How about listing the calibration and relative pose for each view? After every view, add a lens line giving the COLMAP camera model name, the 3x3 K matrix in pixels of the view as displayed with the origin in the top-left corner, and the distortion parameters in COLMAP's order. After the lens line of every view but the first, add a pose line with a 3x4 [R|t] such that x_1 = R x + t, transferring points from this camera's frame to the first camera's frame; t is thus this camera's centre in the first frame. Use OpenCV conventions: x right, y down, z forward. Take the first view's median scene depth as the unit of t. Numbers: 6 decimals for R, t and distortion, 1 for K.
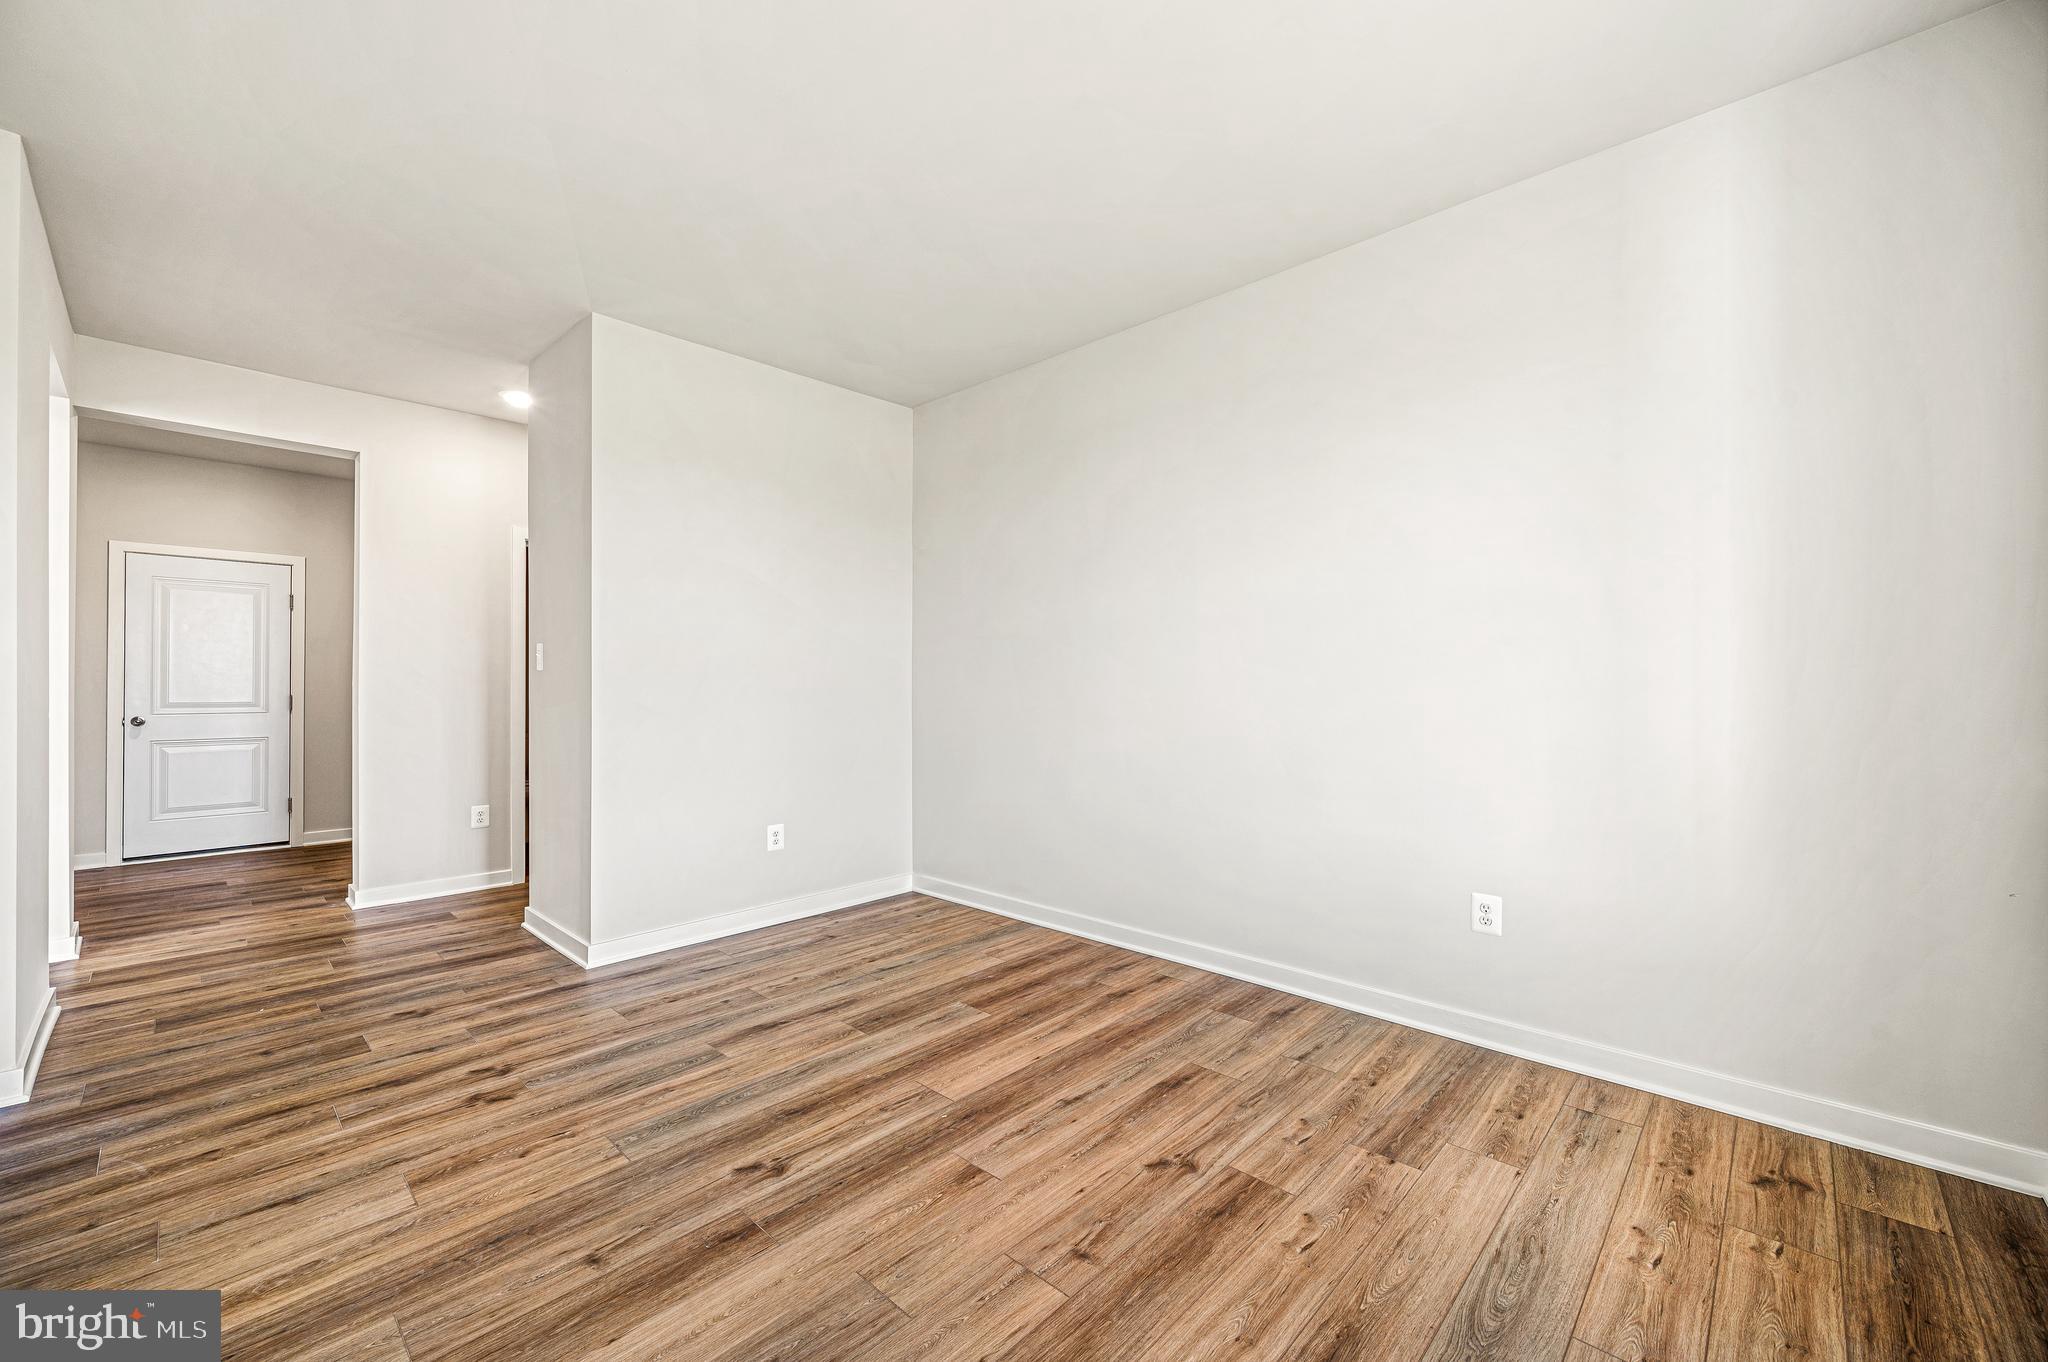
lens RADIAL K [[819.7, 0, 1014.3], [0, 819.7, 678.5], [0, 0, 1]] dist [-0.001654, -0.000956]
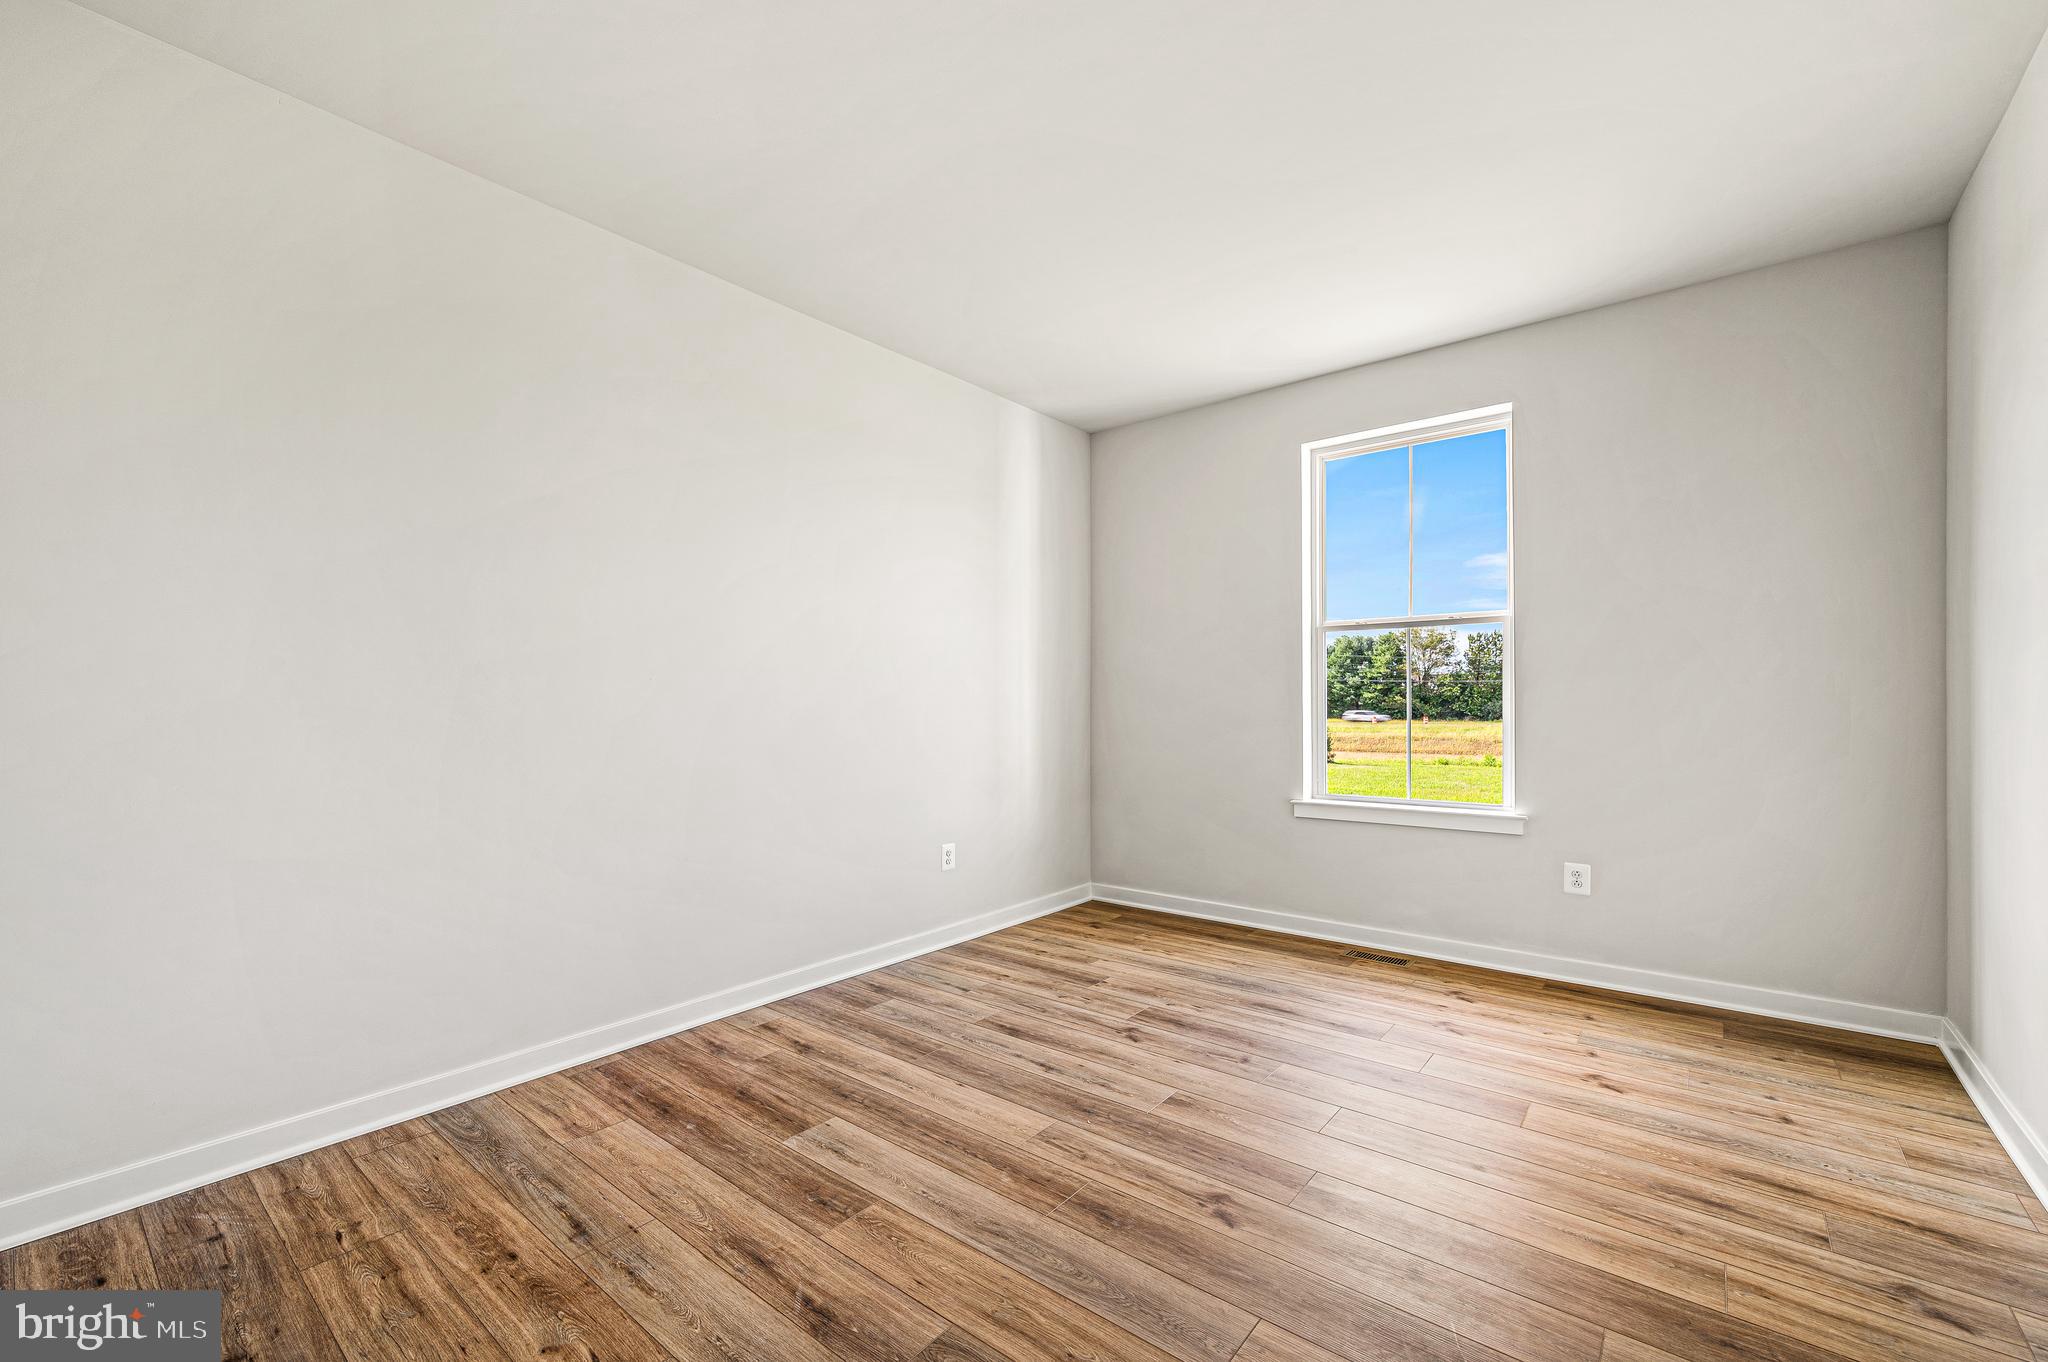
lens RADIAL K [[819.7, 0, 1016.7], [0, 819.7, 678.3], [0, 0, 1]] dist [-0.001654, -0.000956]
pose [[-0.063498, 0.032643, 0.997448, -0.937937], [-0.001706, 0.999460, -0.032818, 0.009311], [-0.997980, -0.003786, -0.063408, 0.965064]]
